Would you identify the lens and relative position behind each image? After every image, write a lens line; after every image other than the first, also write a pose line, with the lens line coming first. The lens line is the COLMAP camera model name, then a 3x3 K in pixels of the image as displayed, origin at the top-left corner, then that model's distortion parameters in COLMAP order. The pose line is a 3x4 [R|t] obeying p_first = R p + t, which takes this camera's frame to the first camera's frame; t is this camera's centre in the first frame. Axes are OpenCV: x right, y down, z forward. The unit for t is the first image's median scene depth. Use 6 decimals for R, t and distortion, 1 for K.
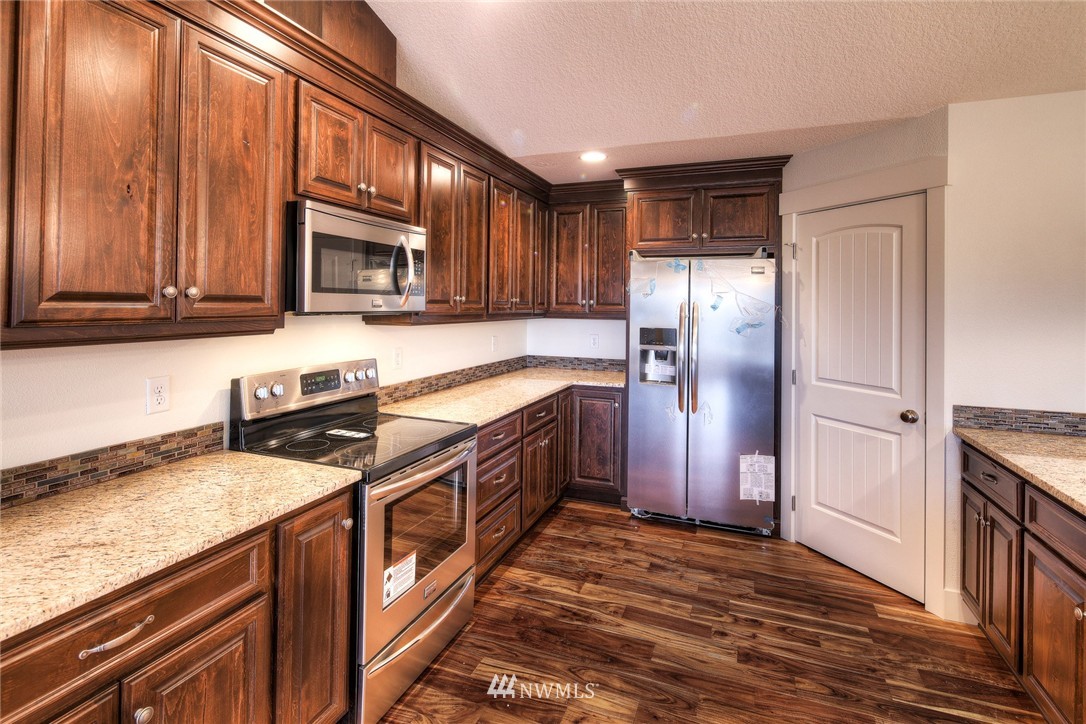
lens RADIAL K [[527.3, 0, 543.6], [0, 527.3, 294.1], [0, 0, 1]] dist [0.000306, -0.000238]
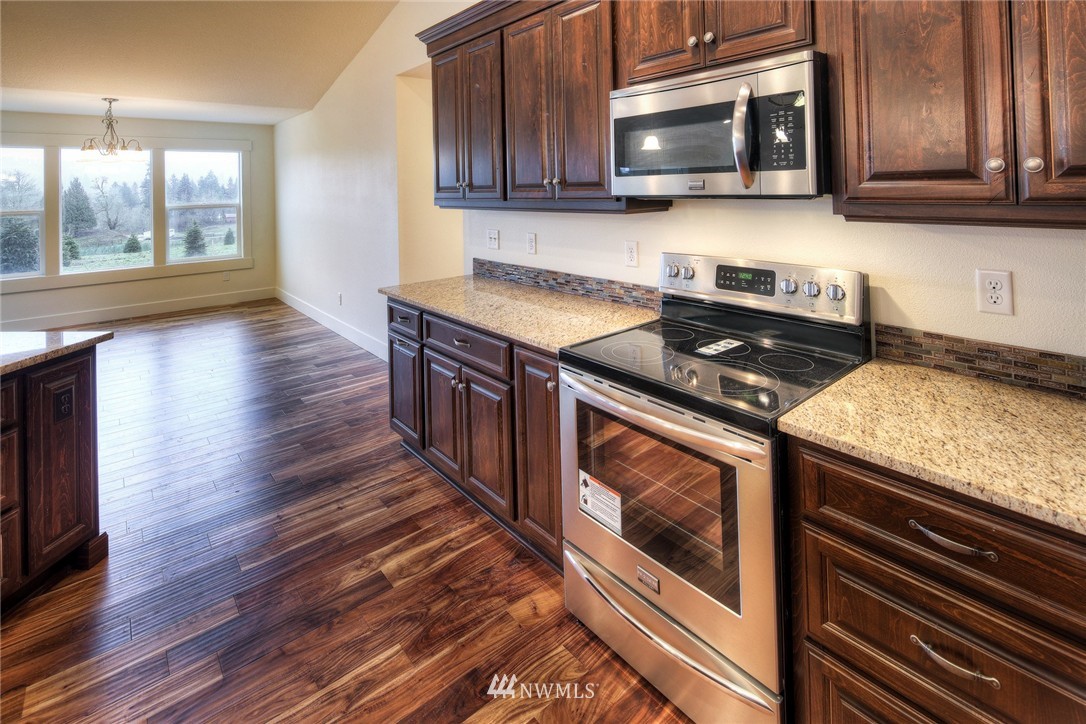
lens RADIAL K [[527.8, 0, 546.9], [0, 527.8, 176.4], [0, 0, 1]] dist [0.000599, -0.000999]
pose [[-0.485587, -0.015149, -0.874057, 0.328691], [0.035471, 0.998685, -0.037015, 0.018084], [0.873468, -0.048978, -0.484411, 0.832958]]
